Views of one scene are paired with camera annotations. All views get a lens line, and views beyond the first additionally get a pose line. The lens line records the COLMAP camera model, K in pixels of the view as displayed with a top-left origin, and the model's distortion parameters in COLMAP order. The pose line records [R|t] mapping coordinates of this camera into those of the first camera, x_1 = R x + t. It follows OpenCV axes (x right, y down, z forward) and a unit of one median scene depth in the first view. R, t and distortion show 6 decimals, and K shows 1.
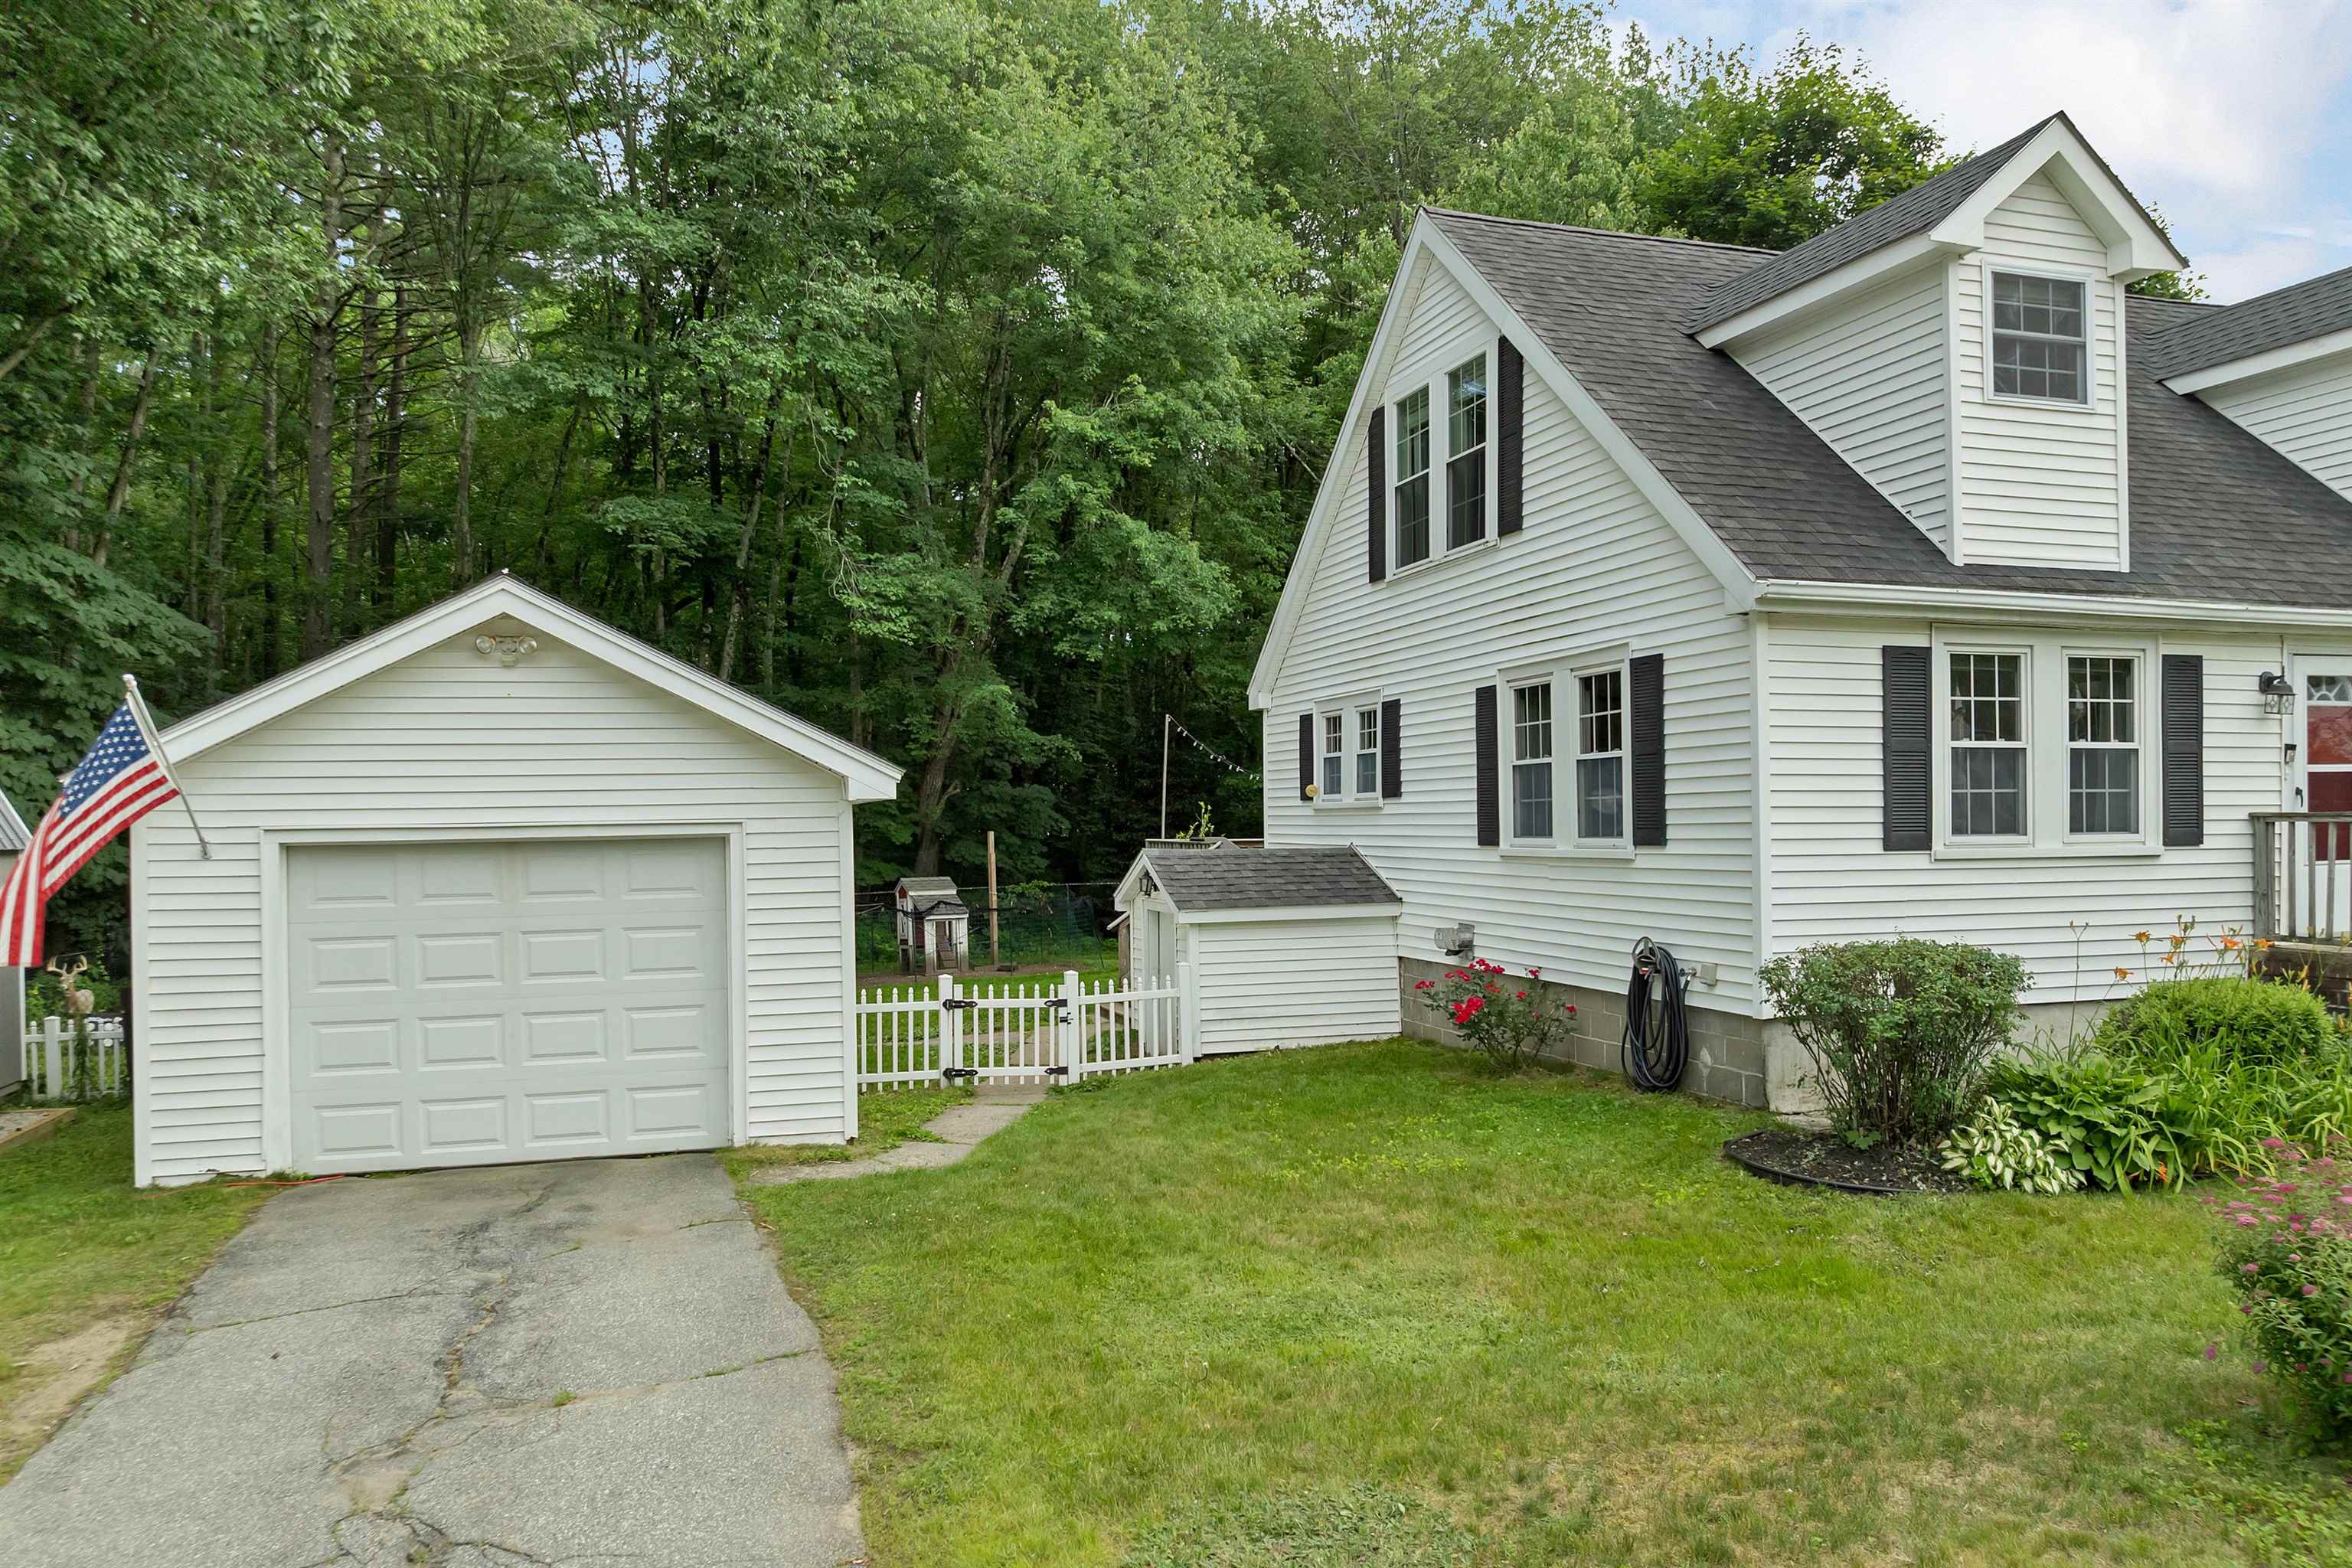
lens RADIAL K [[1682.5, 0, 1183.7], [0, 1682.5, 829.0], [0, 0, 1]] dist [-0.039128, 0.001865]
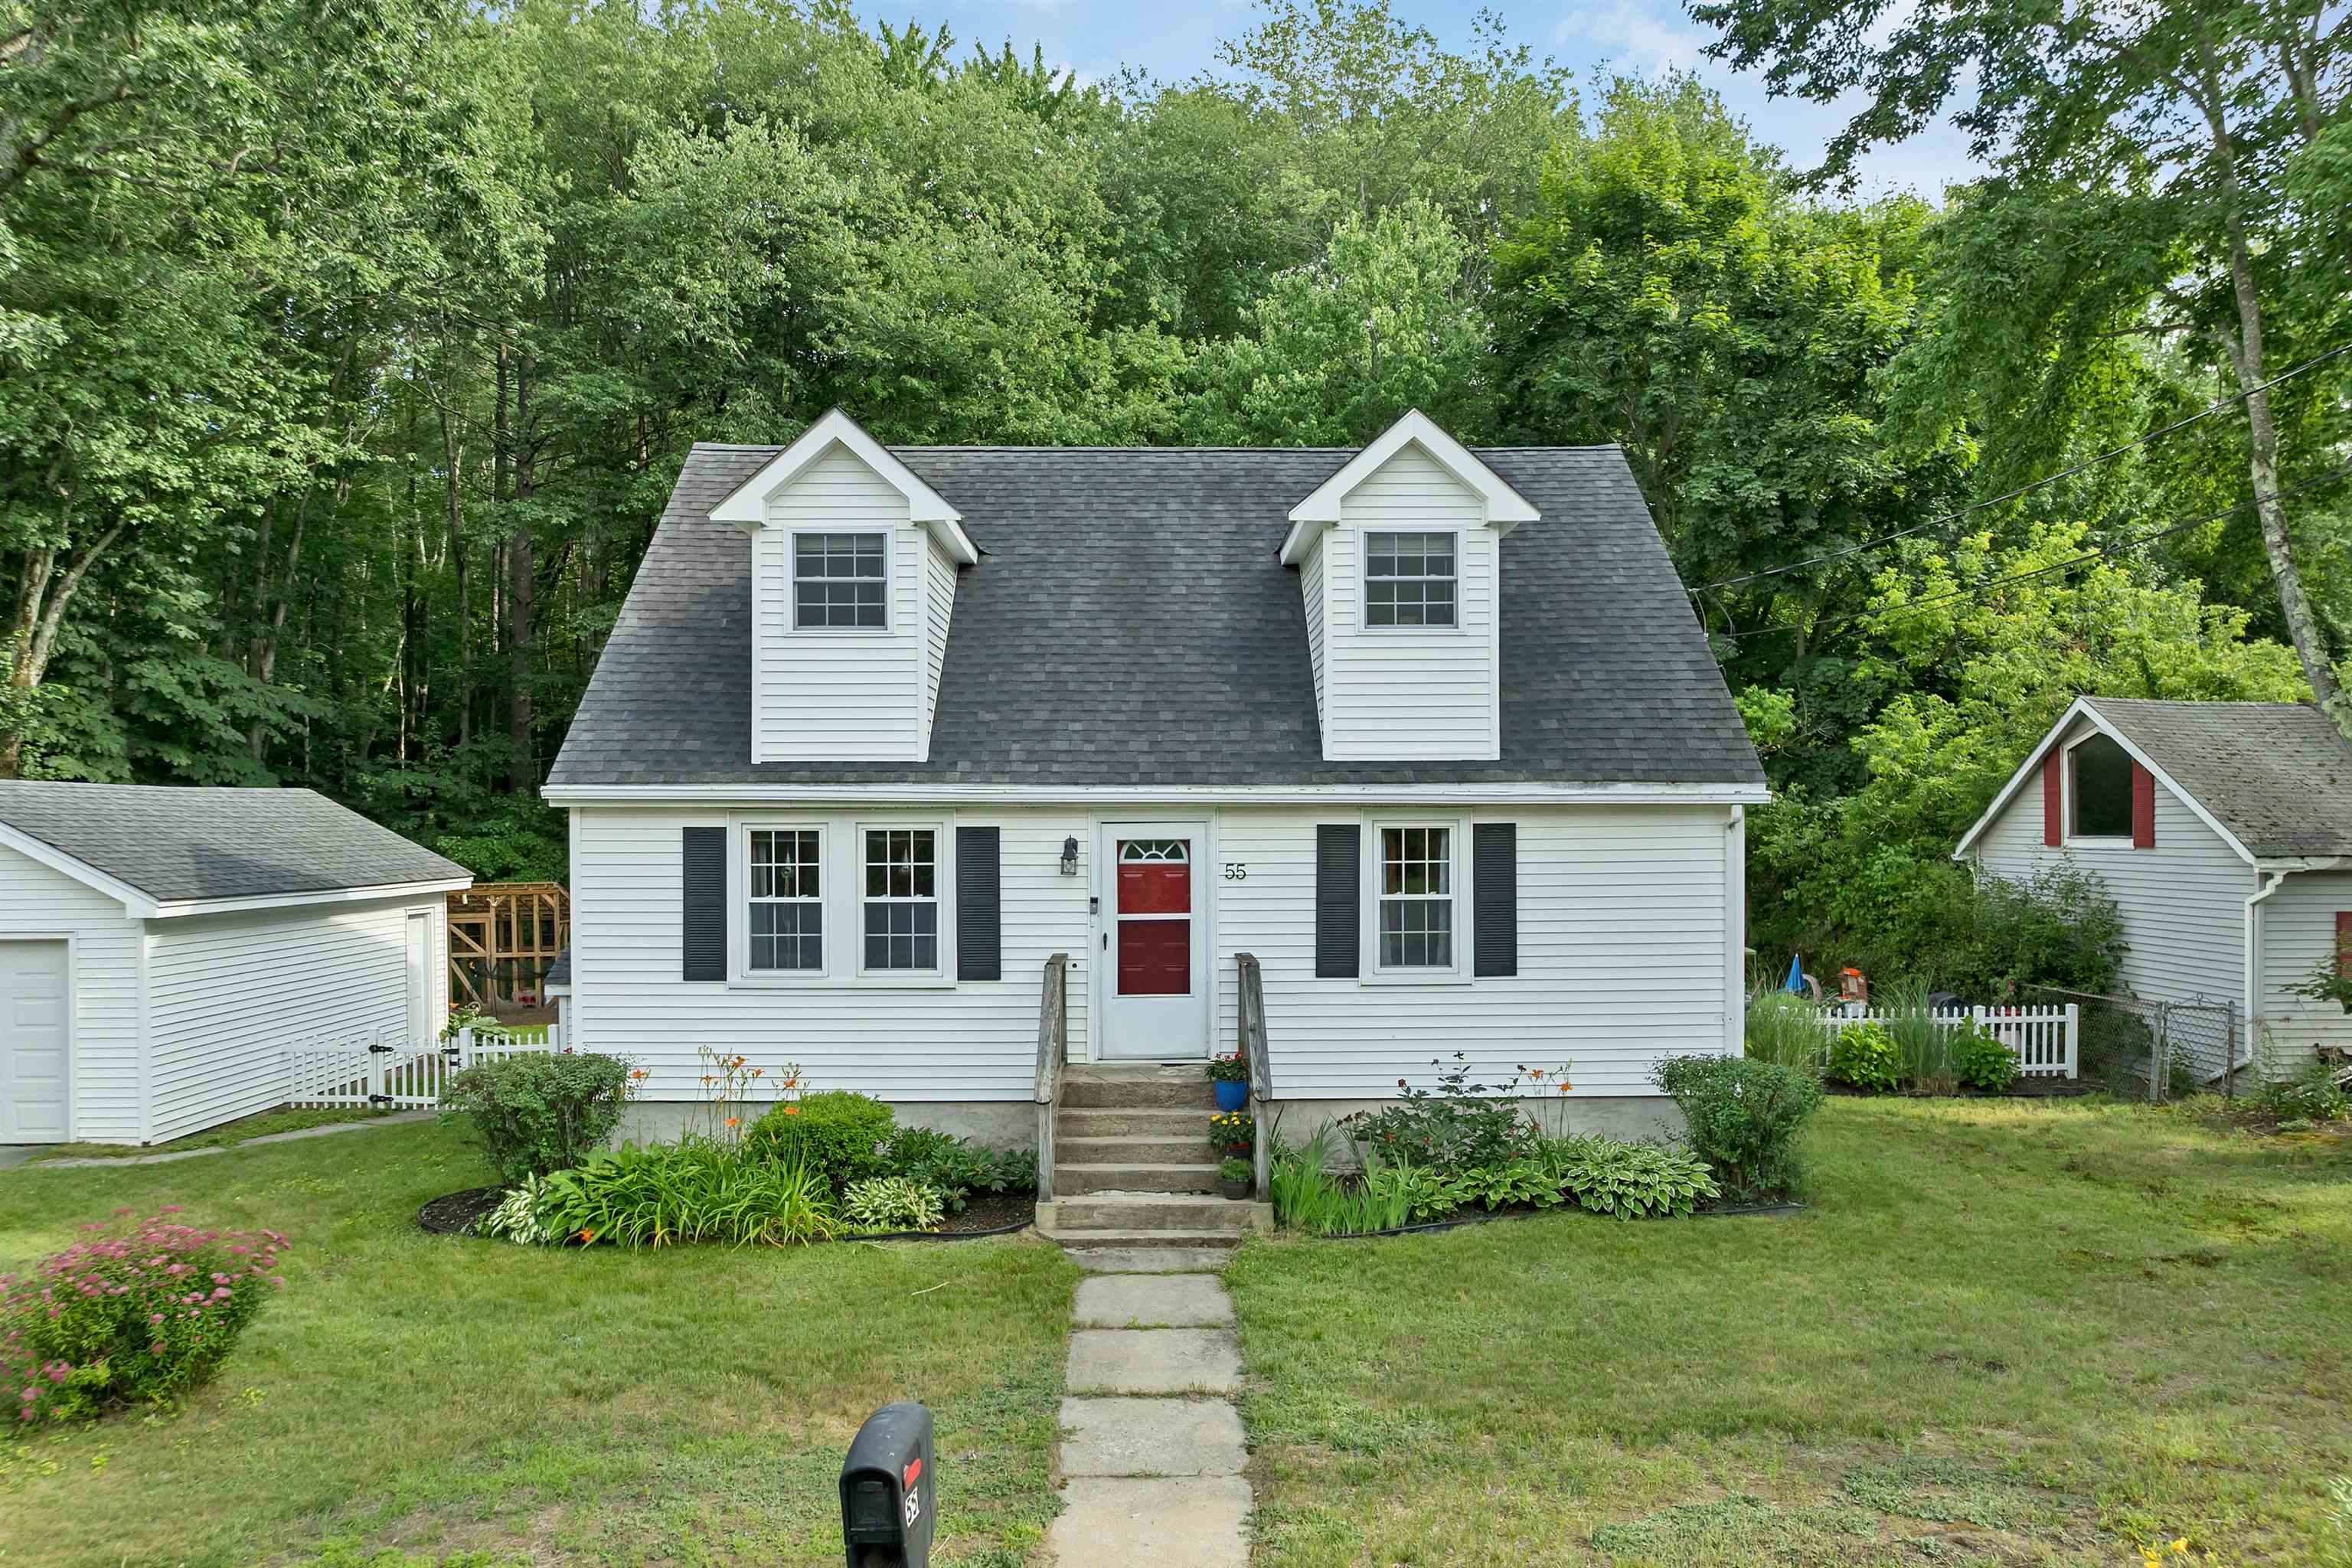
lens RADIAL K [[1682.5, 0, 1183.7], [0, 1682.5, 829.0], [0, 0, 1]] dist [-0.039128, 0.001865]
pose [[0.961159, 0.009404, -0.275835, 1.123653], [-0.008602, 0.999955, 0.004118, -0.112352], [0.275861, -0.001585, 0.961196, -0.170079]]
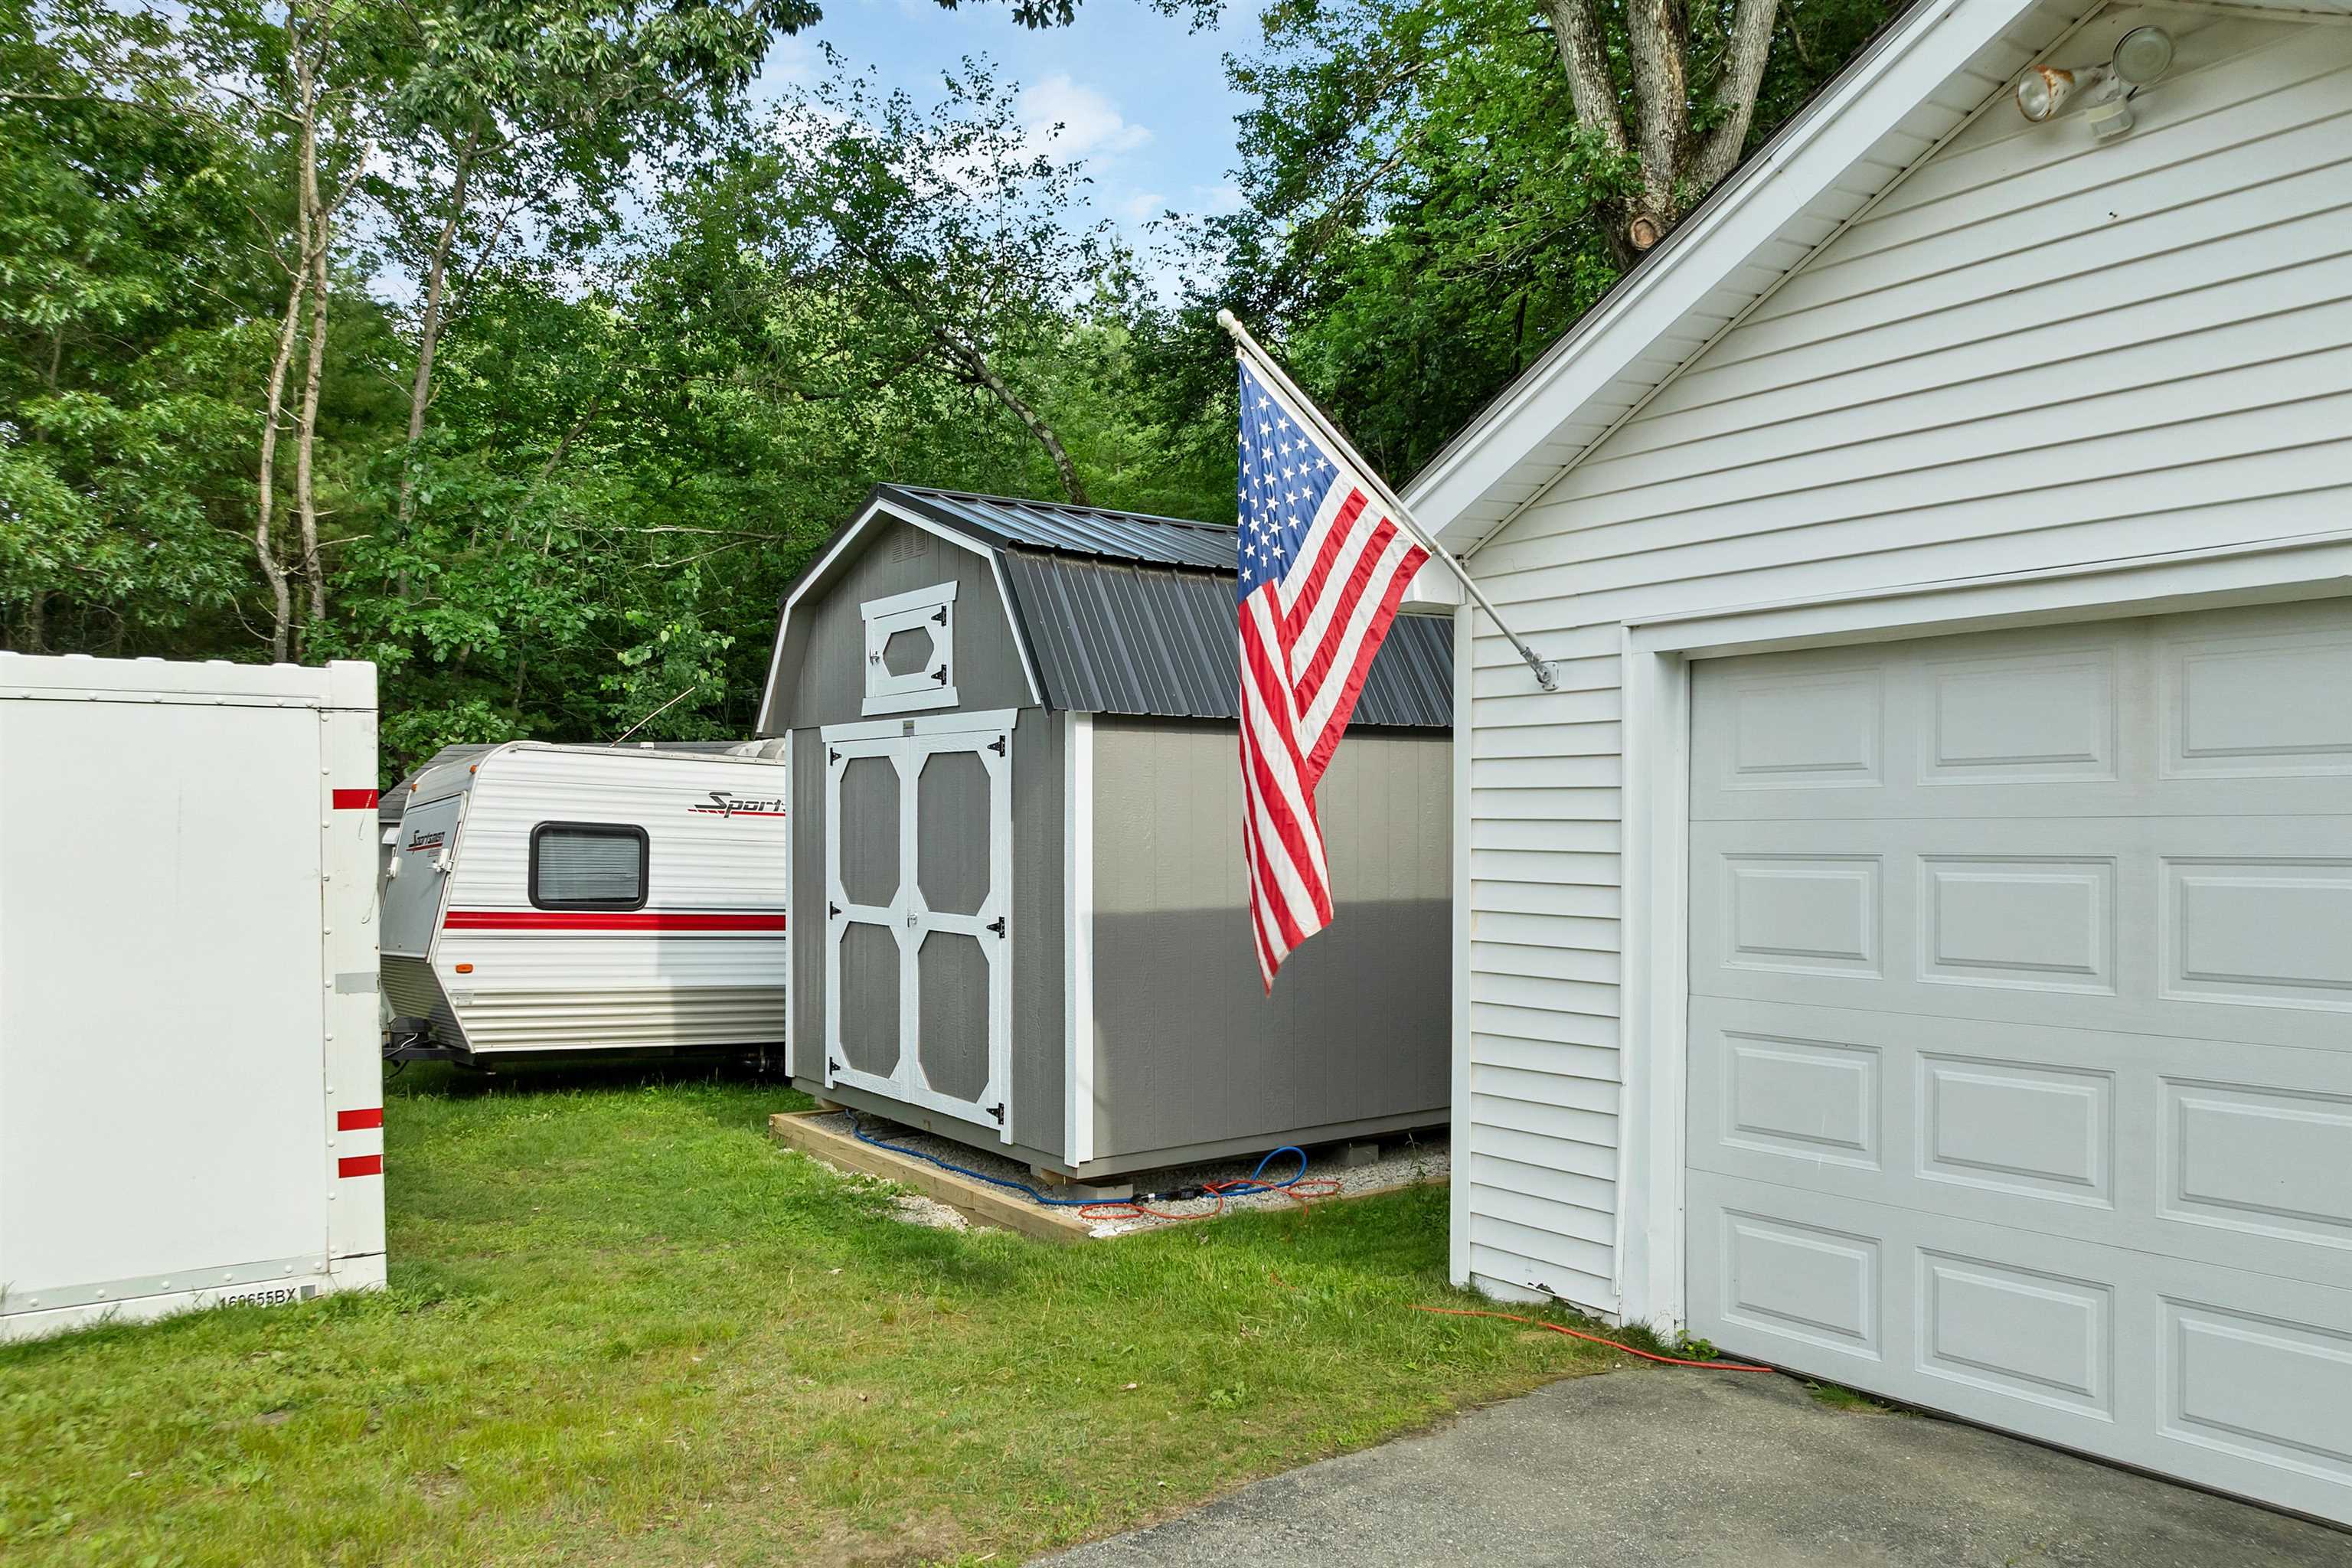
lens RADIAL K [[1682.5, 0, 1183.7], [0, 1682.5, 829.0], [0, 0, 1]] dist [-0.039128, 0.001865]
pose [[0.319791, 0.016862, -0.947338, -0.114179], [-0.003570, 0.999856, 0.016592, 0.048344], [0.947481, -0.001924, 0.319805, 0.660088]]
